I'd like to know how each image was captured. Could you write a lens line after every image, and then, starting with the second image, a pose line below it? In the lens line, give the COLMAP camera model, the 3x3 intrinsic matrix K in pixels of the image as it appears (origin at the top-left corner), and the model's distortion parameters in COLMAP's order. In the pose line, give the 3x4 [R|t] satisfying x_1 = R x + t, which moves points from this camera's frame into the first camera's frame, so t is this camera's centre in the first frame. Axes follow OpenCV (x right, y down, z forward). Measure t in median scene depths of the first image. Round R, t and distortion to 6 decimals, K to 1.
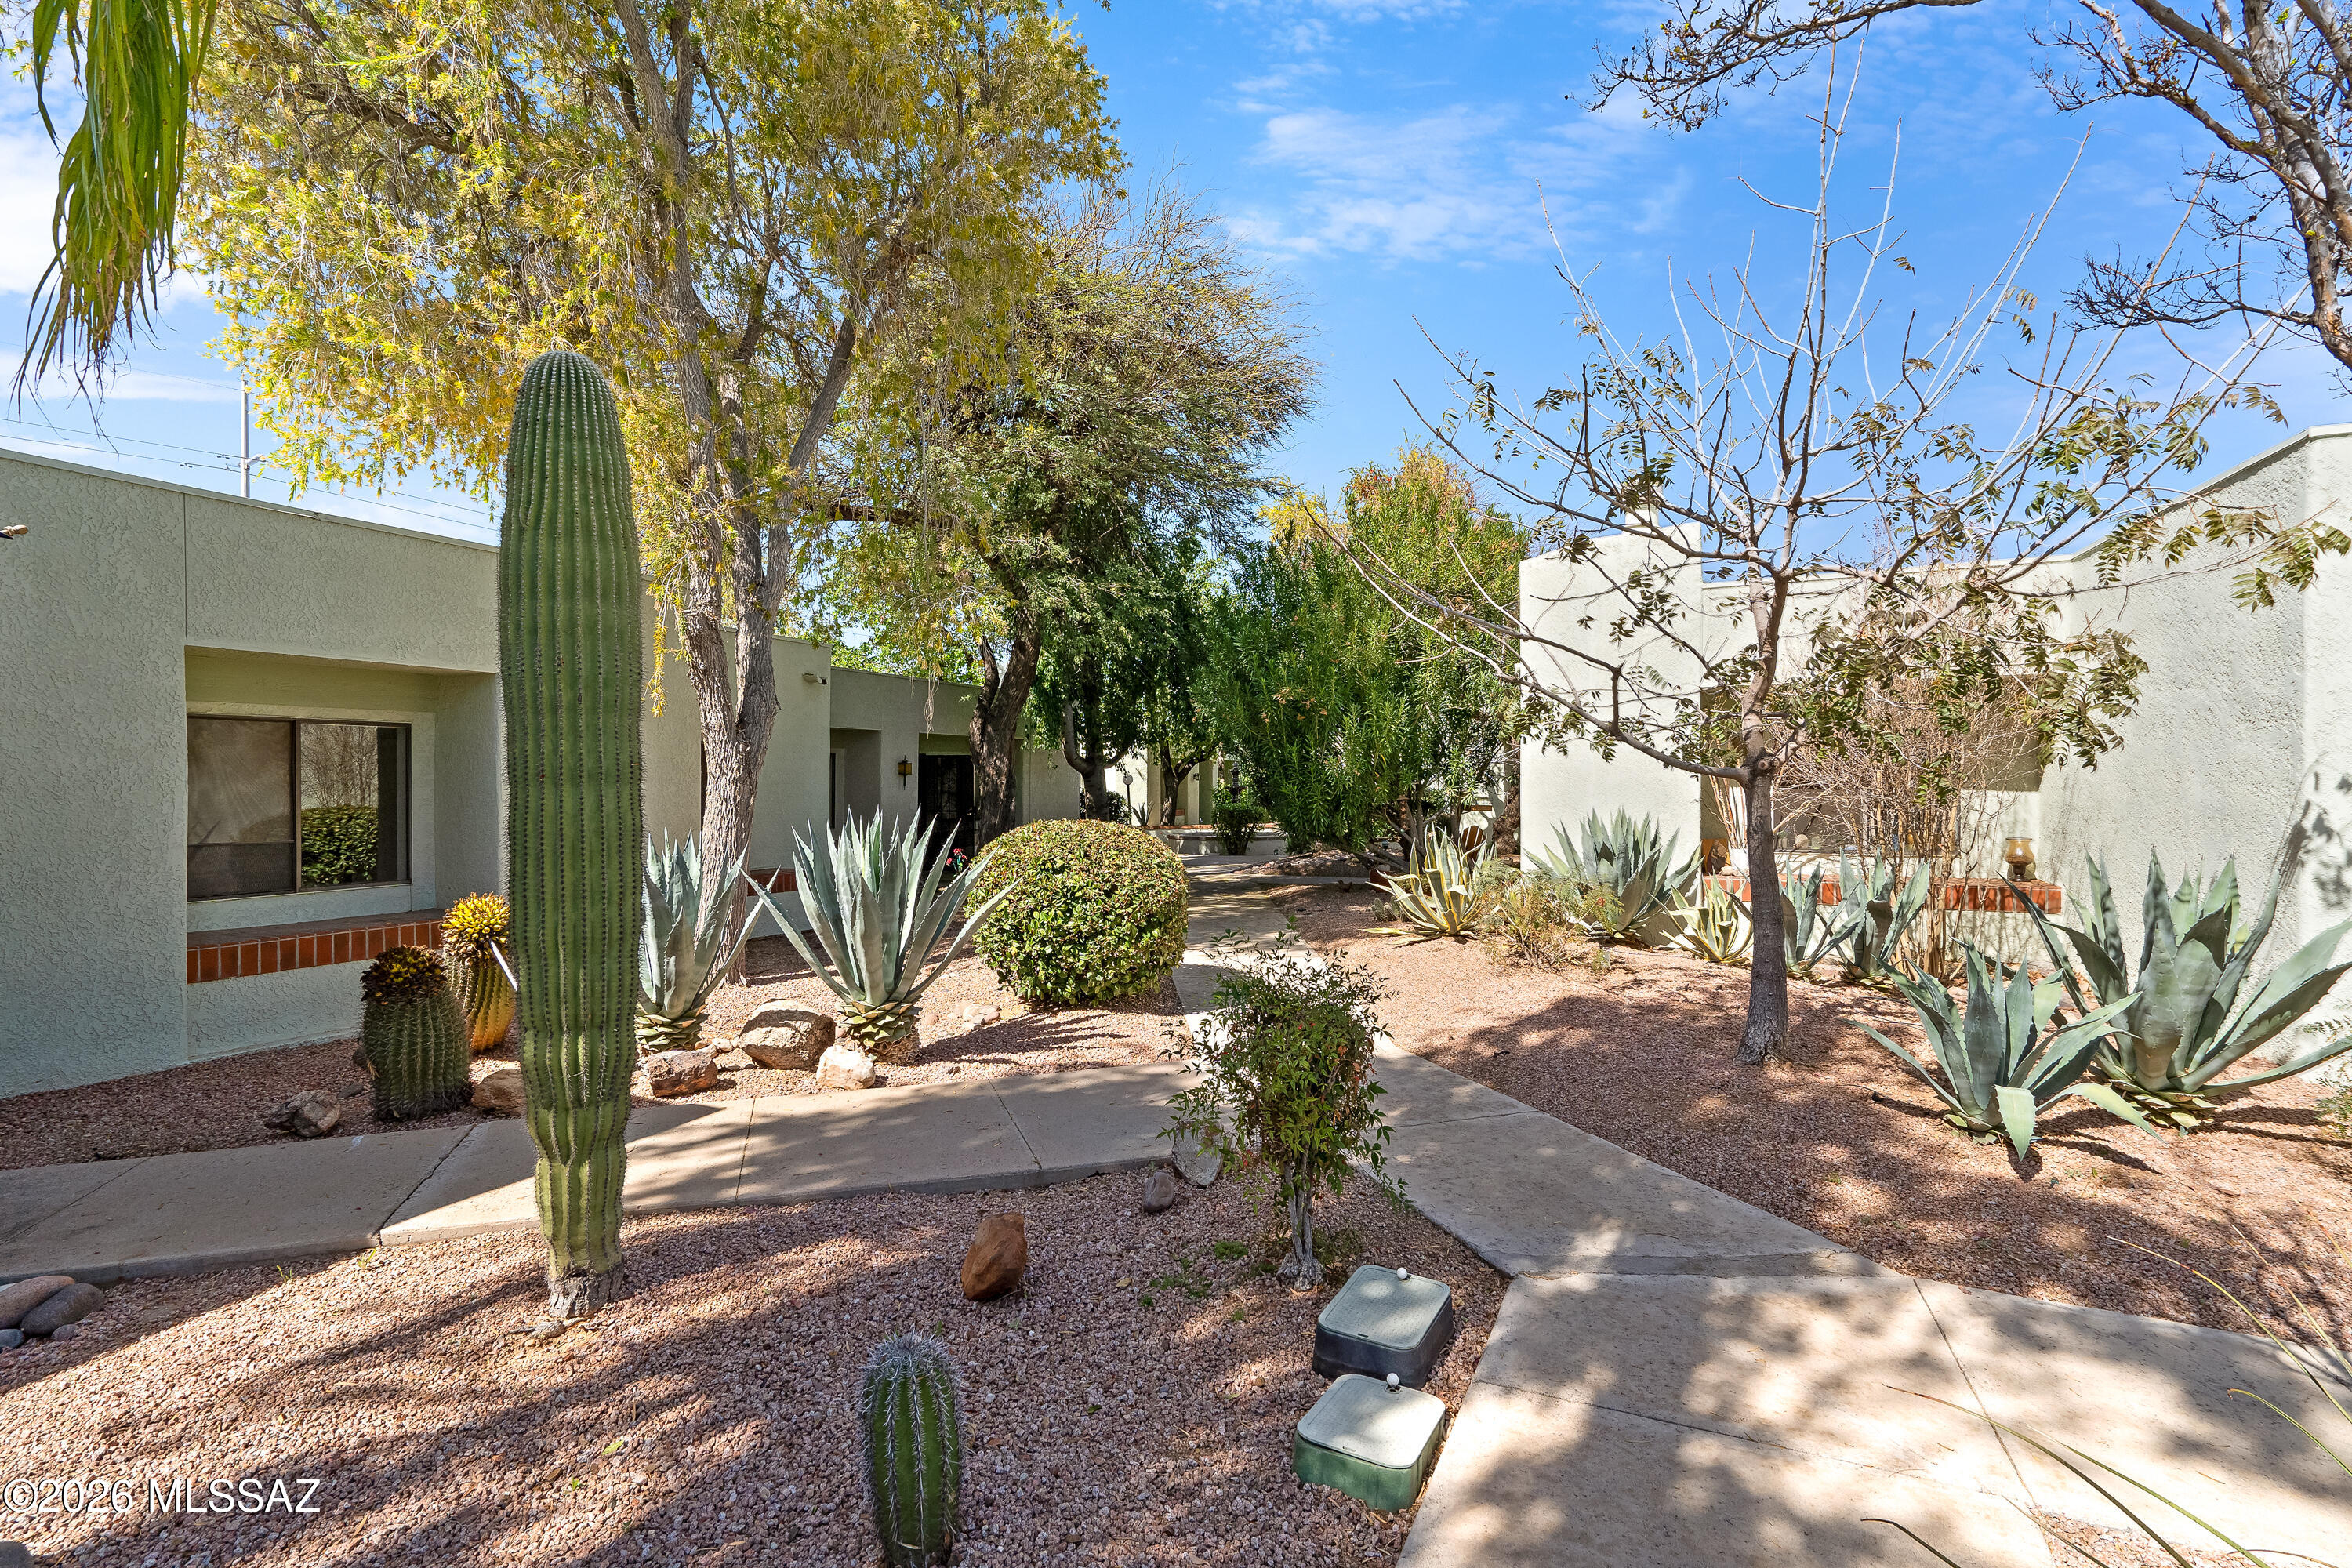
lens RADIAL K [[1089.1, 0, 1175.8], [0, 1089.1, 789.0], [0, 0, 1]] dist [-0.004043, 0.000585]
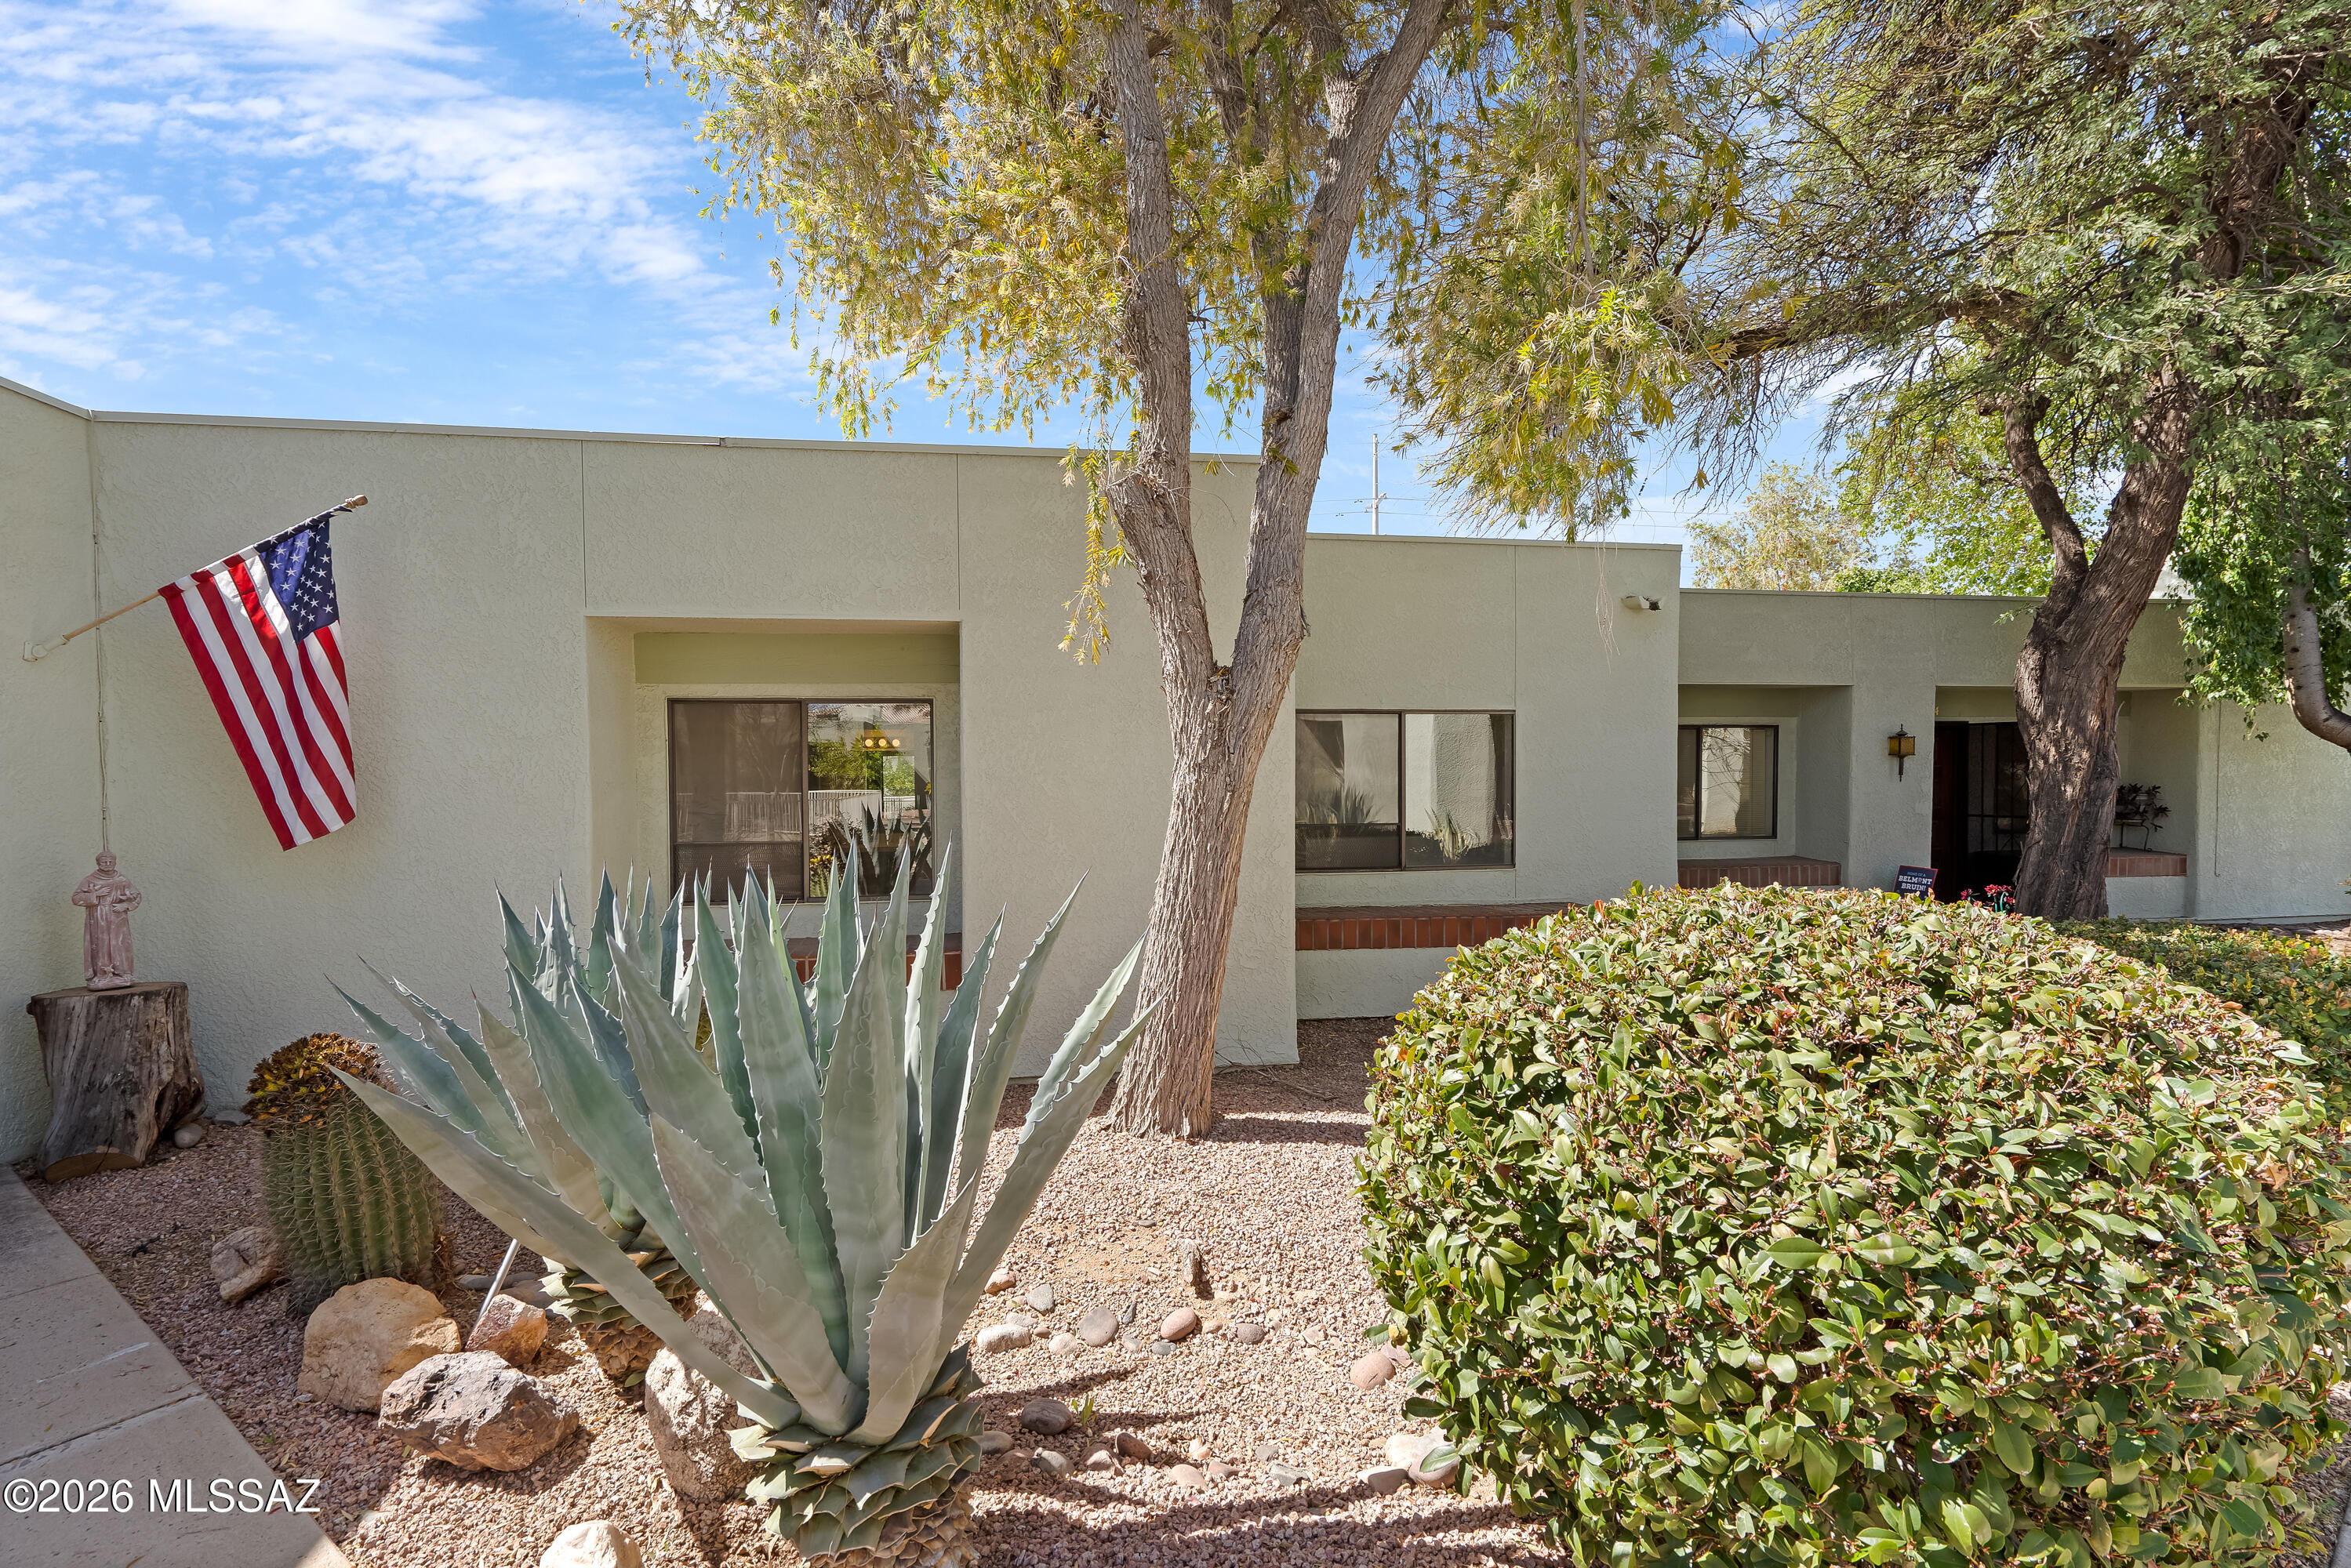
lens RADIAL K [[1088.5, 0, 1177.3], [0, 1088.5, 792.8], [0, 0, 1]] dist [-0.004043, 0.000585]
pose [[0.562271, 0.009383, -0.826900, 0.054819], [0.000799, 0.999929, 0.011890, -0.001157], [0.826952, -0.007346, 0.562224, 0.686837]]
